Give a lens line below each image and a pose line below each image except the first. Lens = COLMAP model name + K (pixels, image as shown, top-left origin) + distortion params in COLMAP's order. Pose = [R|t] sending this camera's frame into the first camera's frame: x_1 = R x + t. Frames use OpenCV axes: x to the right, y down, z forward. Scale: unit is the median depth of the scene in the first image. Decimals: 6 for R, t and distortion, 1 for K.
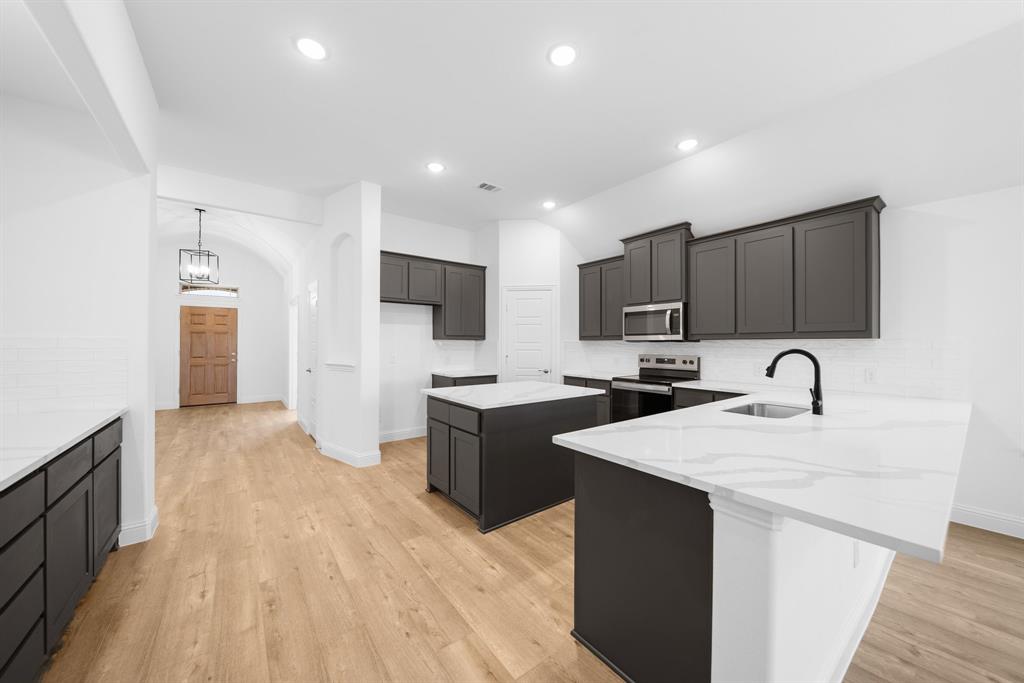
lens RADIAL K [[361.7, 0, 512.5], [0, 361.7, 345.1], [0, 0, 1]] dist [-0.001958, -0.000226]
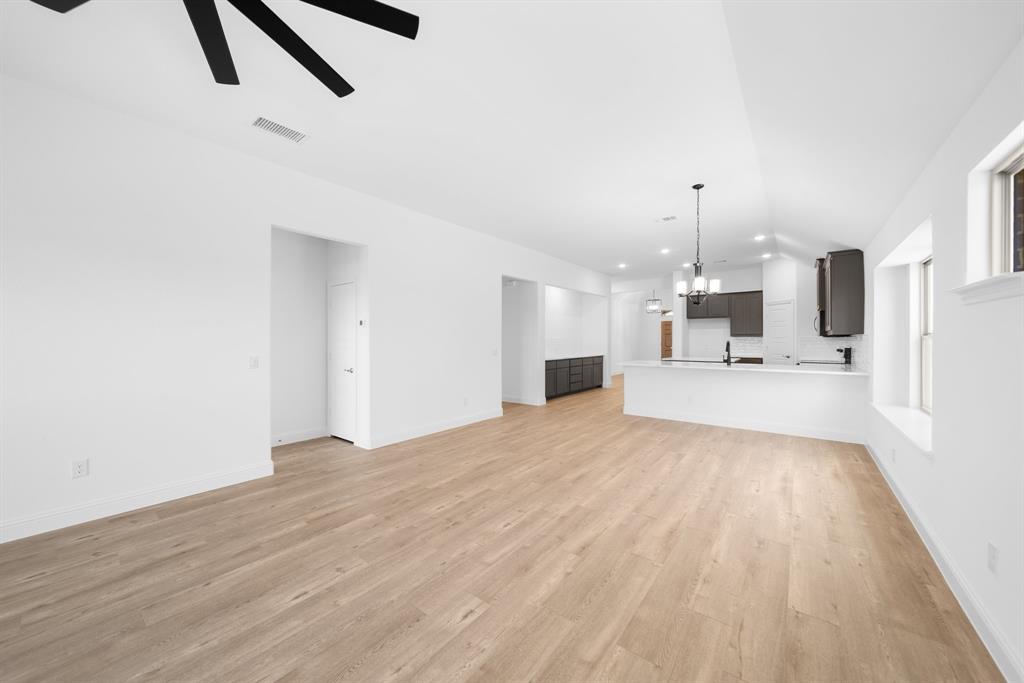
lens RADIAL K [[363.2, 0, 513.0], [0, 363.2, 338.6], [0, 0, 1]] dist [-0.001137, -0.000139]
pose [[0.248663, -0.006757, -0.968567, 1.348265], [-0.000317, 0.999975, -0.007058, 0.008244], [0.968590, 0.002062, 0.248655, -0.522691]]
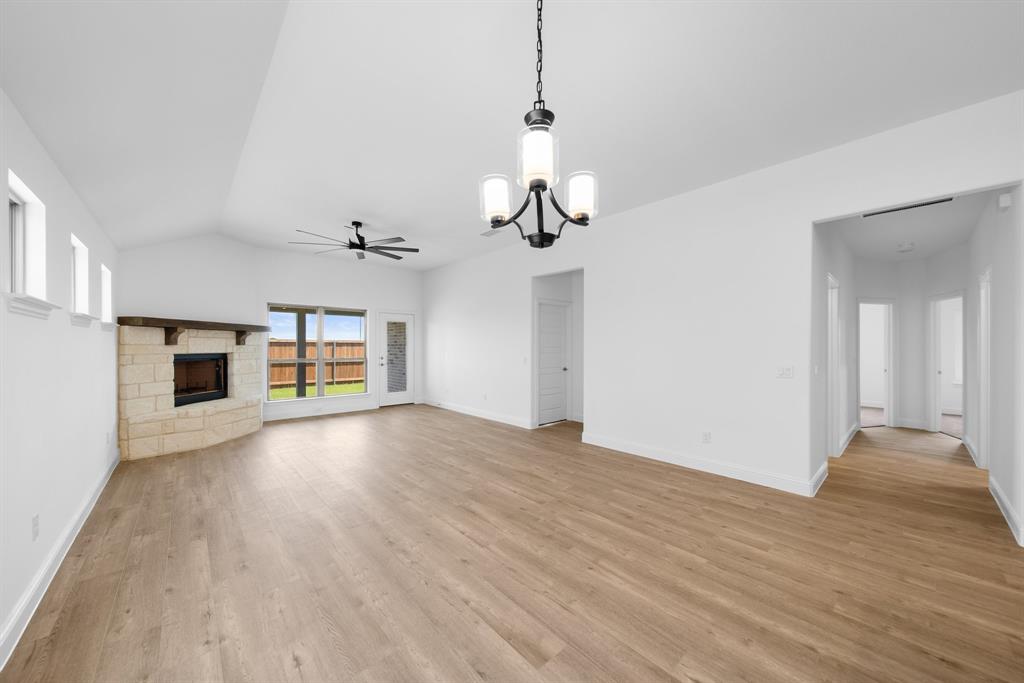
lens RADIAL K [[361.7, 0, 512.5], [0, 361.7, 345.1], [0, 0, 1]] dist [-0.001958, -0.000226]
pose [[-0.996468, -0.005817, -0.083770, 0.664770], [-0.005790, 0.999983, -0.000571, -0.000558], [0.083772, -0.000084, -0.996485, 0.394919]]
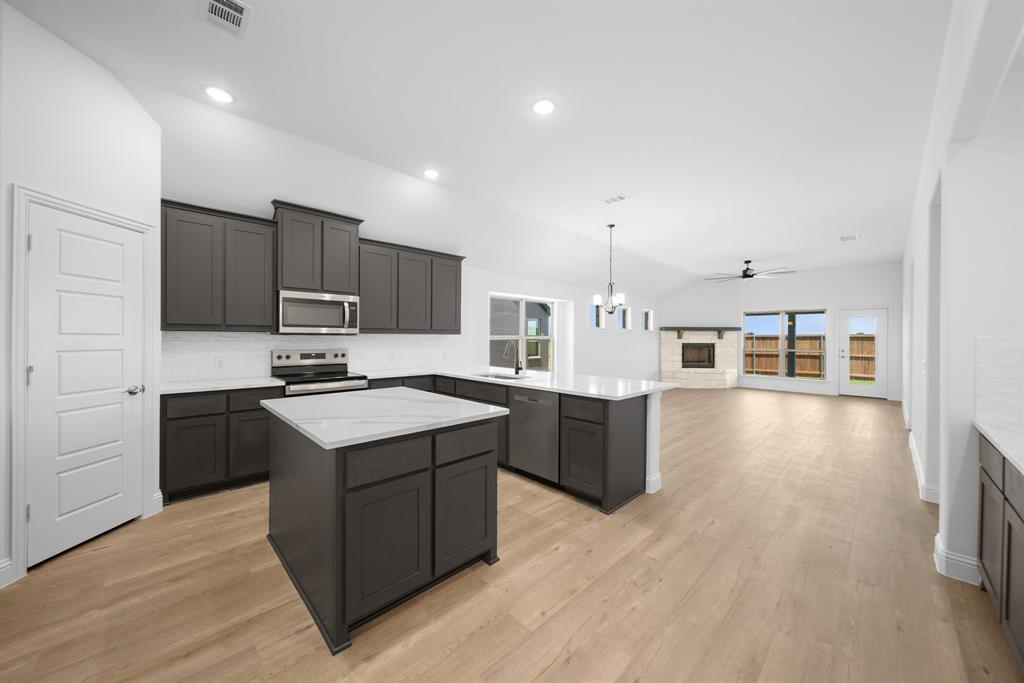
lens RADIAL K [[363.2, 0, 513.0], [0, 363.2, 338.6], [0, 0, 1]] dist [-0.001137, -0.000139]
pose [[-0.116662, -0.005541, 0.993156, -0.494237], [-0.002853, 0.999982, 0.005244, -0.005300], [-0.993168, -0.002222, -0.116675, 0.562044]]
